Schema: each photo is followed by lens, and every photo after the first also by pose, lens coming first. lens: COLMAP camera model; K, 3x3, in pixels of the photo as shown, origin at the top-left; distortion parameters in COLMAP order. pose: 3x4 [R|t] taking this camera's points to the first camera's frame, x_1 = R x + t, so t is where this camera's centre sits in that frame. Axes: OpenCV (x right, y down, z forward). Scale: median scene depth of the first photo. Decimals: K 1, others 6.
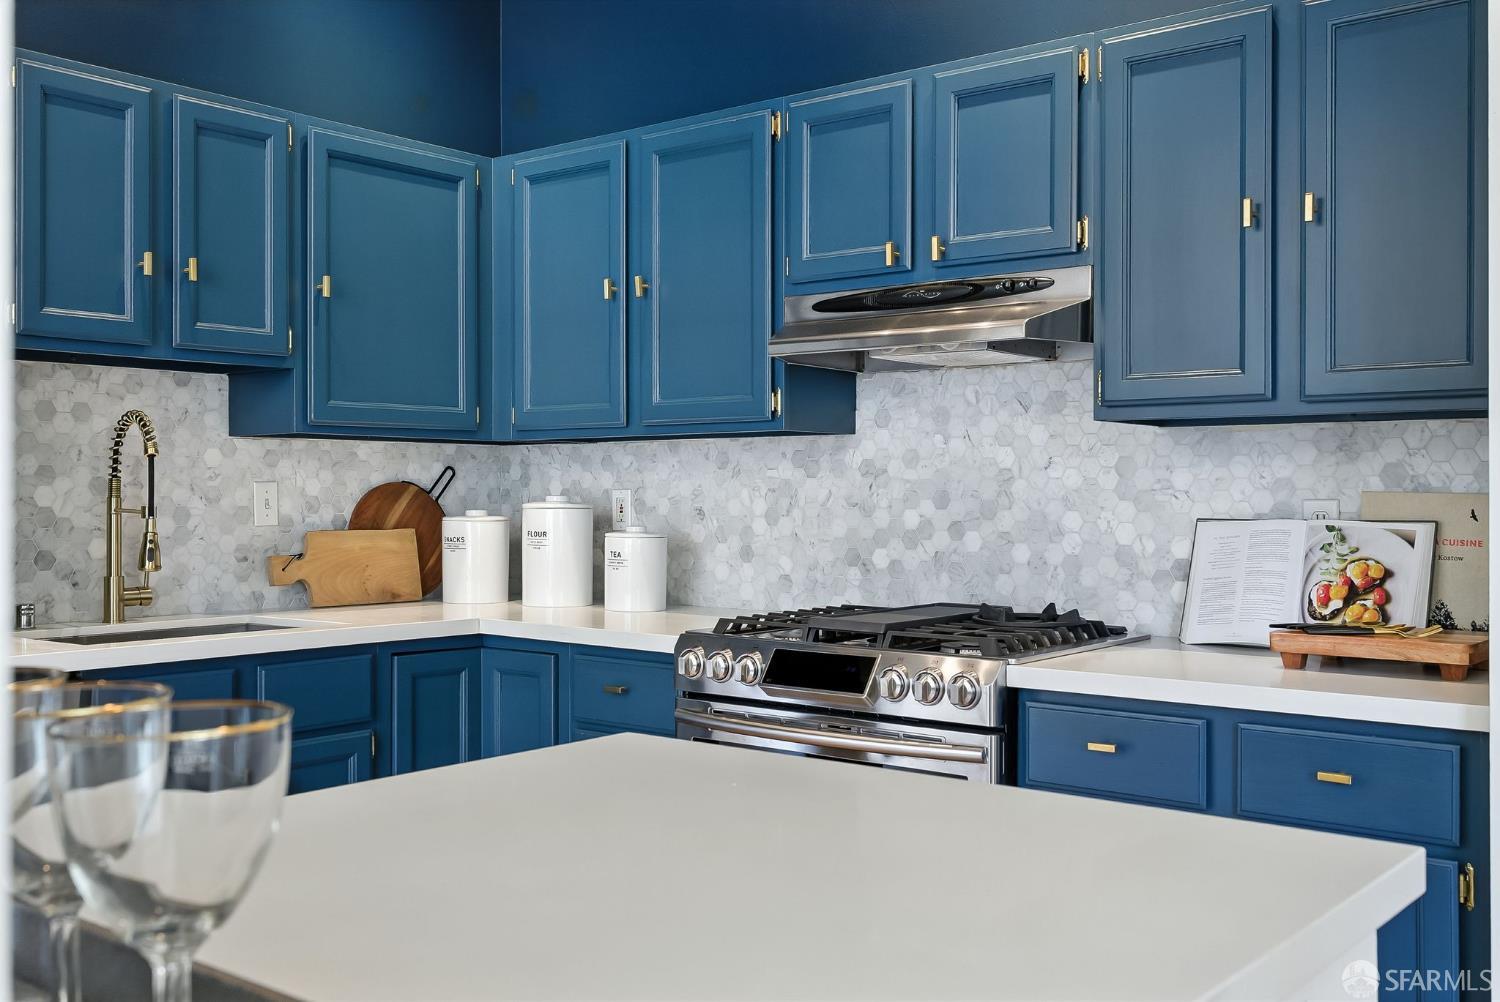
lens RADIAL K [[1467.0, 0, 746.6], [0, 1467.0, 488.9], [0, 0, 1]] dist [-0.002109, 0.022673]
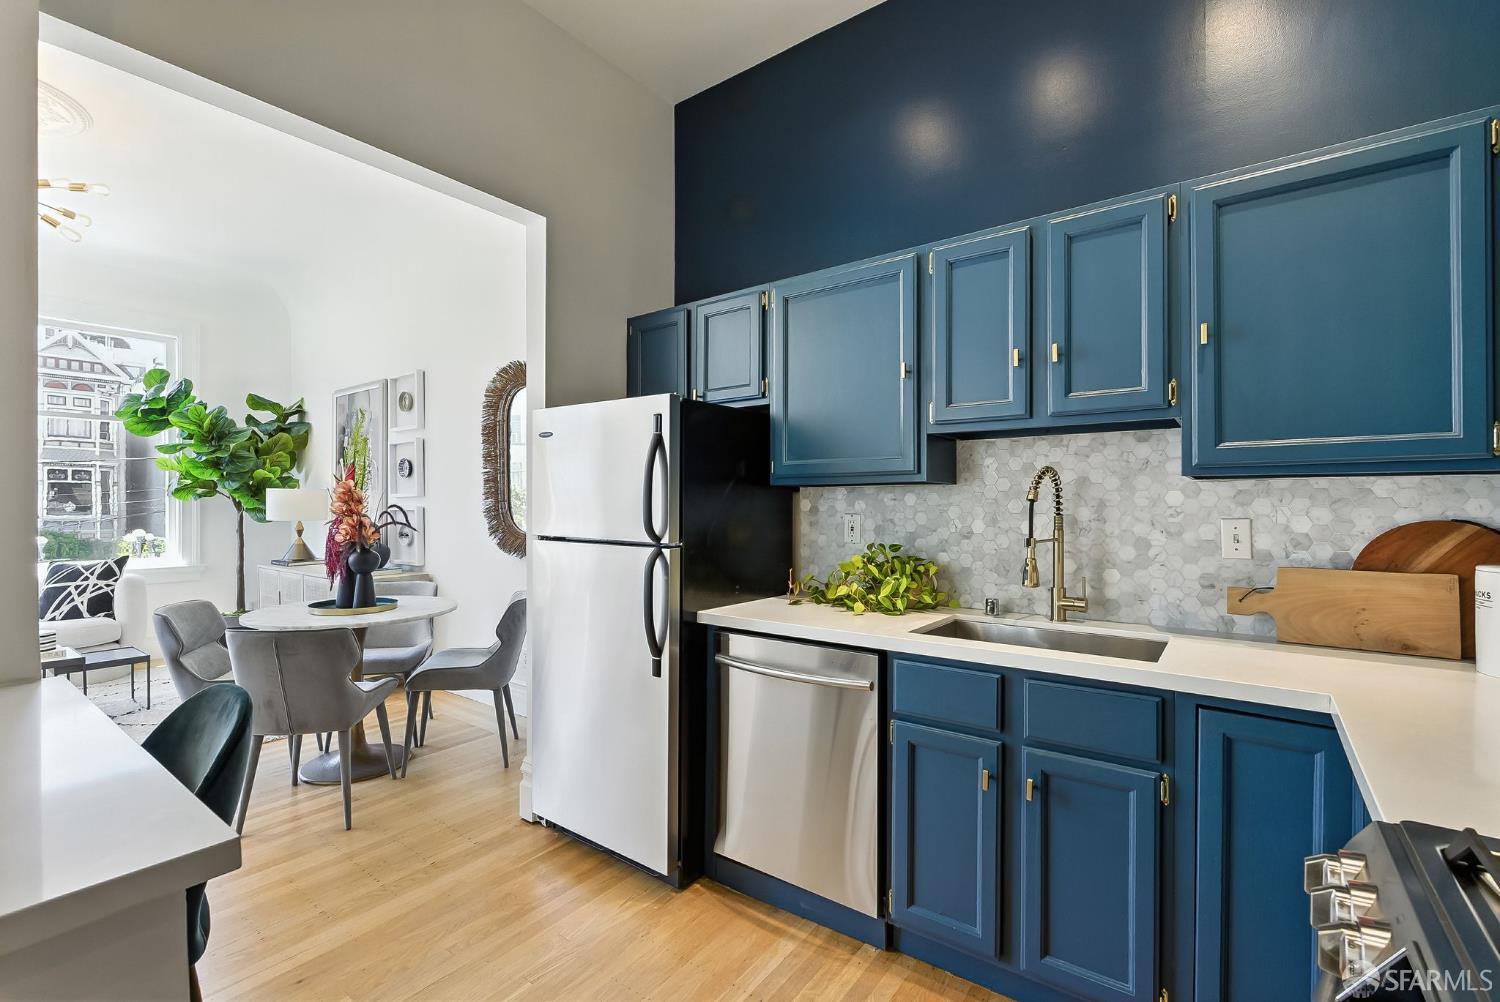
lens RADIAL K [[662.2, 0, 751.5], [0, 662.2, 504.1], [0, 0, 1]] dist [-0.003313, -0.000325]
pose [[0.039188, 0.002843, -0.999228, 0.169131], [0.006160, 0.999976, 0.003086, -0.021415], [0.999213, -0.006277, 0.039169, 0.662044]]
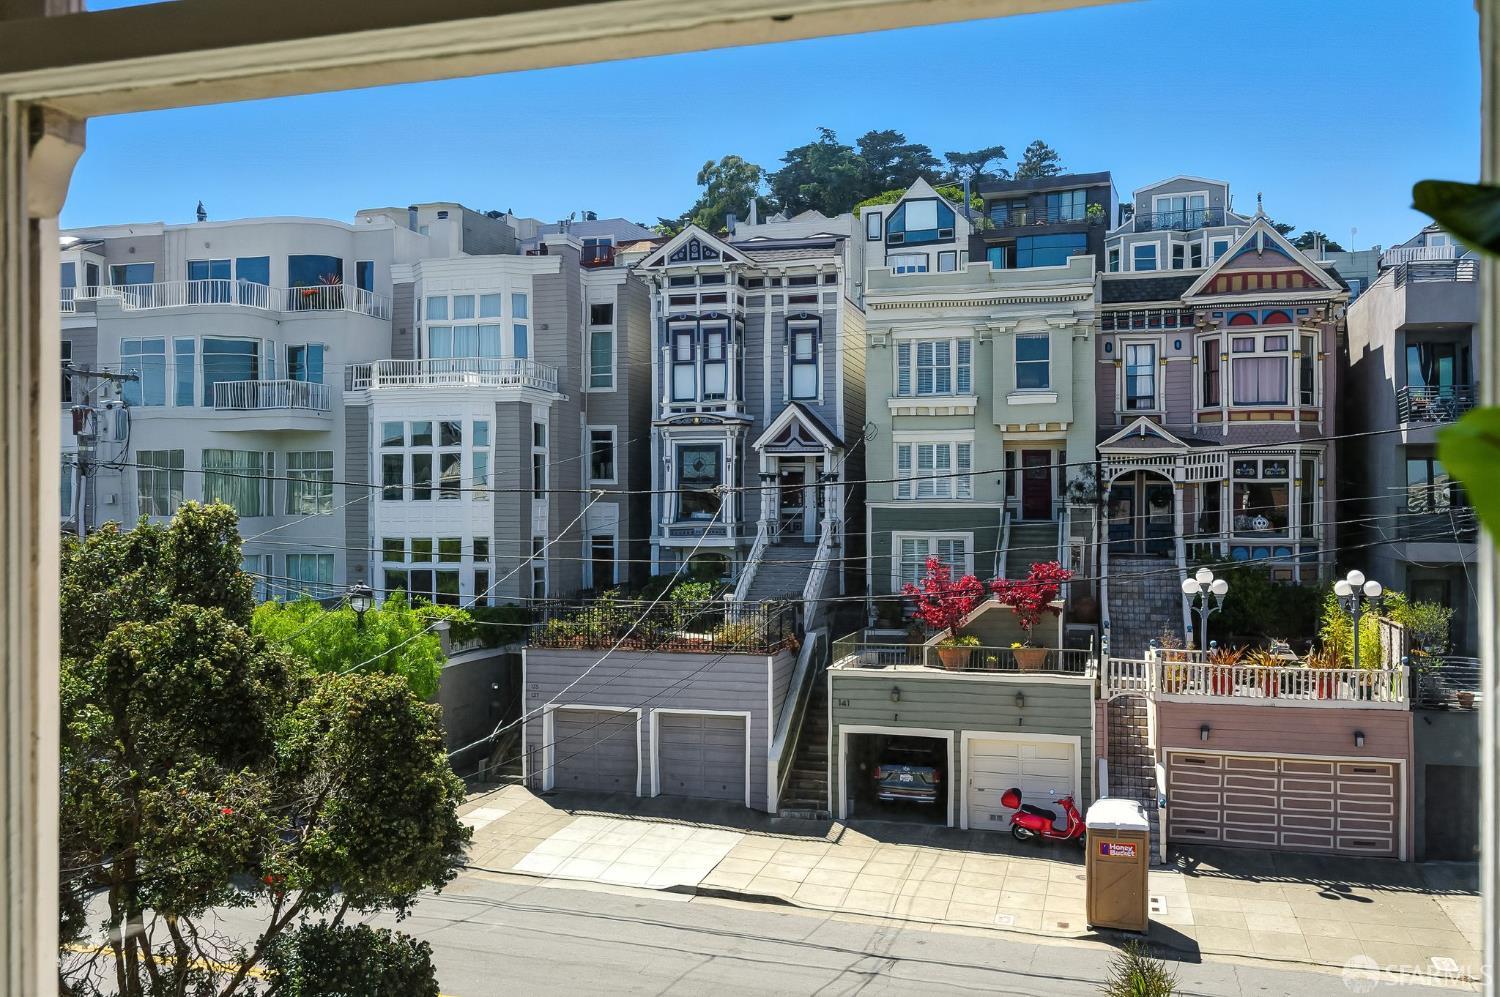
lens RADIAL K [[1268.6, 0, 730.7], [0, 1268.6, 500.9], [0, 0, 1]] dist [-0.012890, -0.004330]
pose [[-0.921387, -0.001755, -0.388642, -1.236641], [0.000981, 0.999976, -0.006842, -0.118992], [0.388644, -0.006686, -0.921364, -0.493960]]
